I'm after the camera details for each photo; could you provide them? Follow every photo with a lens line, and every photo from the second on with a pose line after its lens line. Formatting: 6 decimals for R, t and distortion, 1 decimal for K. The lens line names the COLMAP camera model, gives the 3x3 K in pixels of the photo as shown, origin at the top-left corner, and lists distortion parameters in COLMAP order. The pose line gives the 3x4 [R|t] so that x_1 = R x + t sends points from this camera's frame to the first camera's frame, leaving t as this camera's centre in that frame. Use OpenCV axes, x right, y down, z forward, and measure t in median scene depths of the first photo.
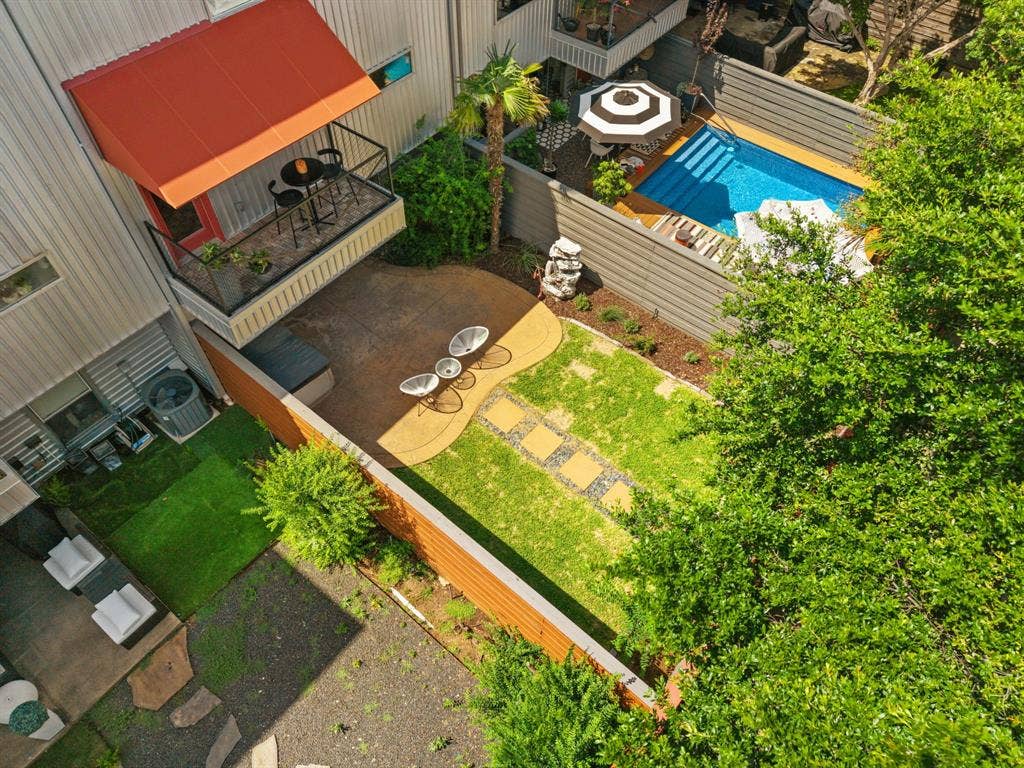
lens RADIAL K [[670.4, 0, 512.0], [0, 670.4, 384.0], [0, 0, 1]] dist [-0.000144, -0.000045]
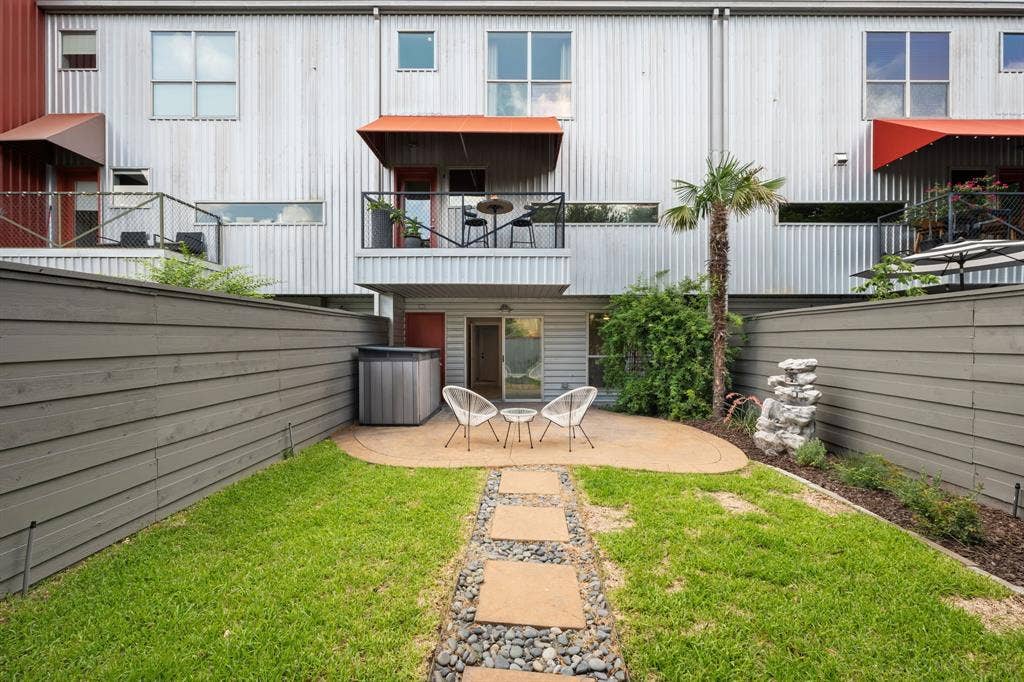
lens RADIAL K [[412.6, 0, 512.0], [0, 412.6, 341.0], [0, 0, 1]] dist [0.000520, -0.000019]
pose [[0.609876, -0.013665, -0.792379, 0.232746], [-0.620260, 0.614119, -0.487991, 0.139028], [0.493284, 0.789095, 0.366061, 0.727089]]
